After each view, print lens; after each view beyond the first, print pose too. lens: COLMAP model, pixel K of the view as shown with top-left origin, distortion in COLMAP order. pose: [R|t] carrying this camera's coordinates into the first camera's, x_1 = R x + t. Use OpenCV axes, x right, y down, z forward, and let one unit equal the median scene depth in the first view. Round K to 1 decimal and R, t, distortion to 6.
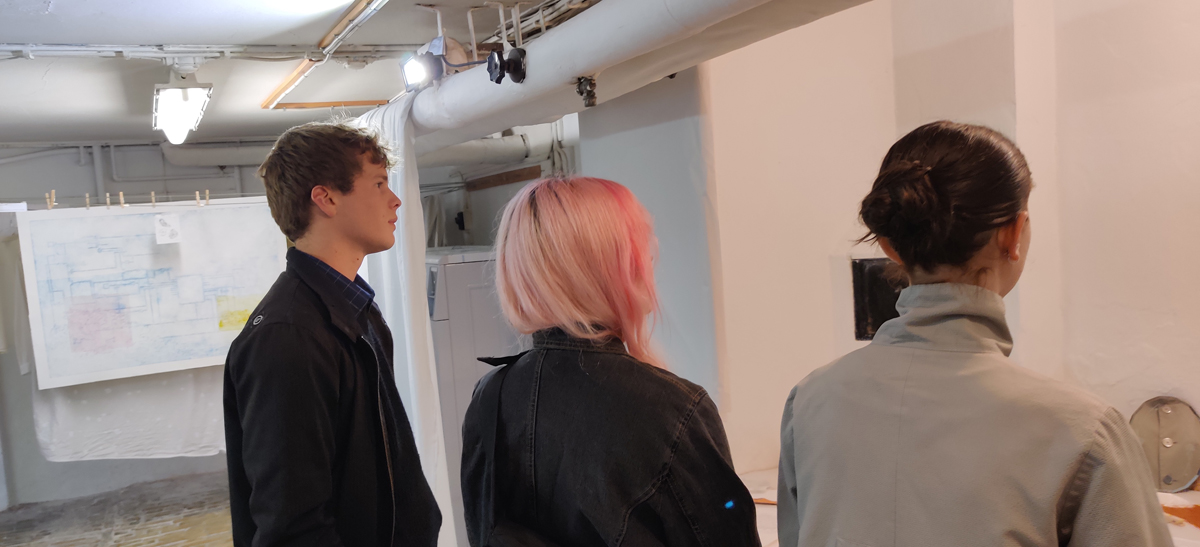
lens RADIAL K [[854.9, 0, 600.0], [0, 854.9, 273.5], [0, 0, 1]] dist [0.001441, -0.005016]
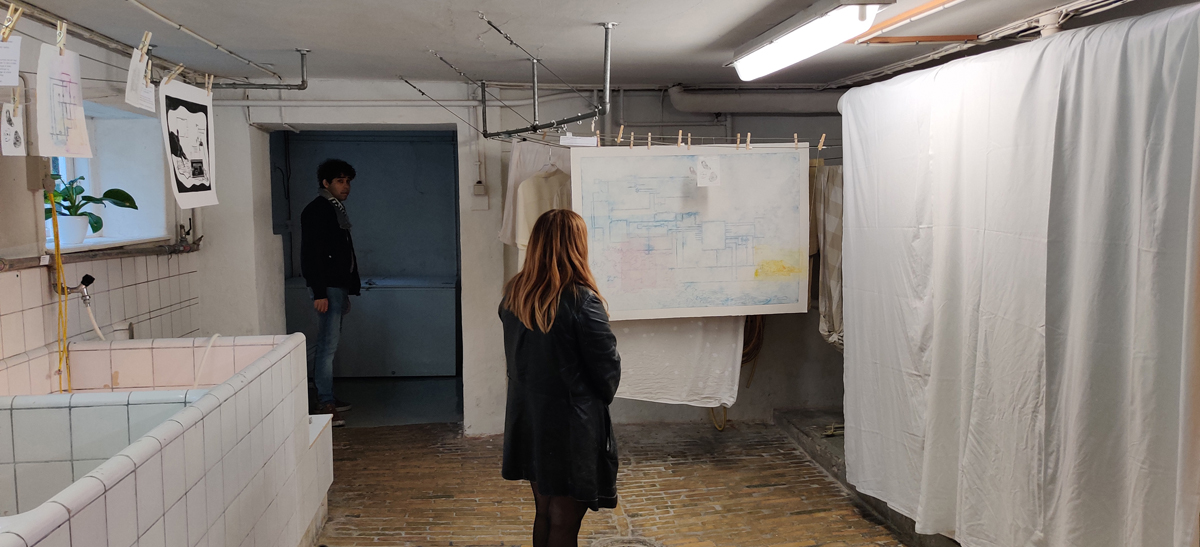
lens RADIAL K [[854.9, 0, 600.0], [0, 854.9, 273.5], [0, 0, 1]] dist [0.001441, -0.005016]
pose [[0.945772, 0.079090, -0.315055, -0.287155], [-0.070684, 0.996773, 0.038036, 0.033113], [0.317047, -0.013705, 0.948311, 0.035109]]
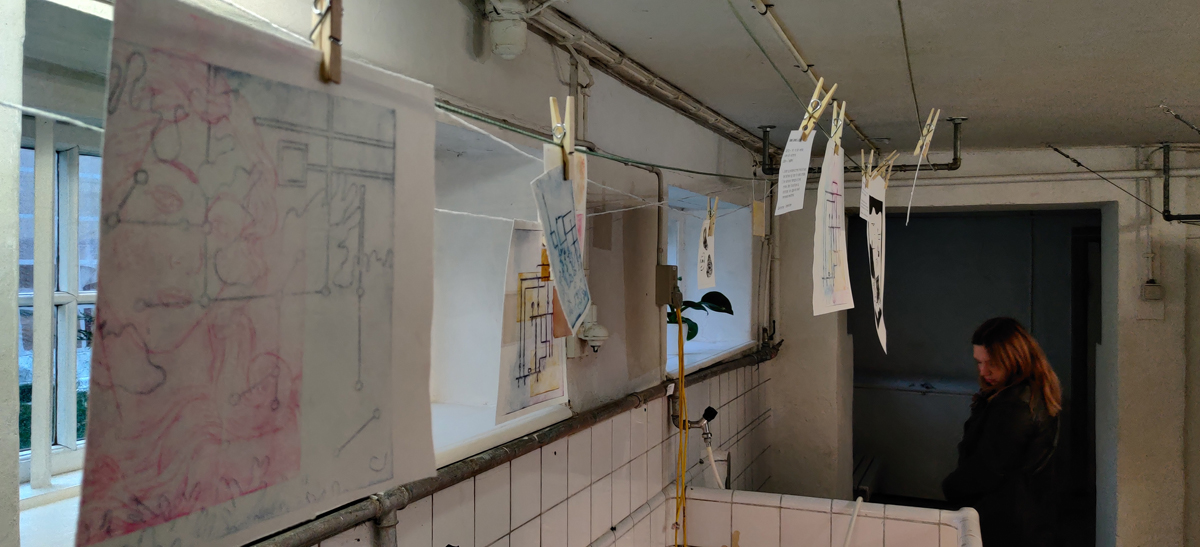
lens RADIAL K [[854.9, 0, 600.0], [0, 854.9, 273.5], [0, 0, 1]] dist [0.001441, -0.005016]
pose [[0.664019, 0.070249, -0.744408, -0.538115], [-0.092968, 0.995608, 0.011025, 0.000302], [0.741913, 0.061885, 0.667634, 0.123063]]
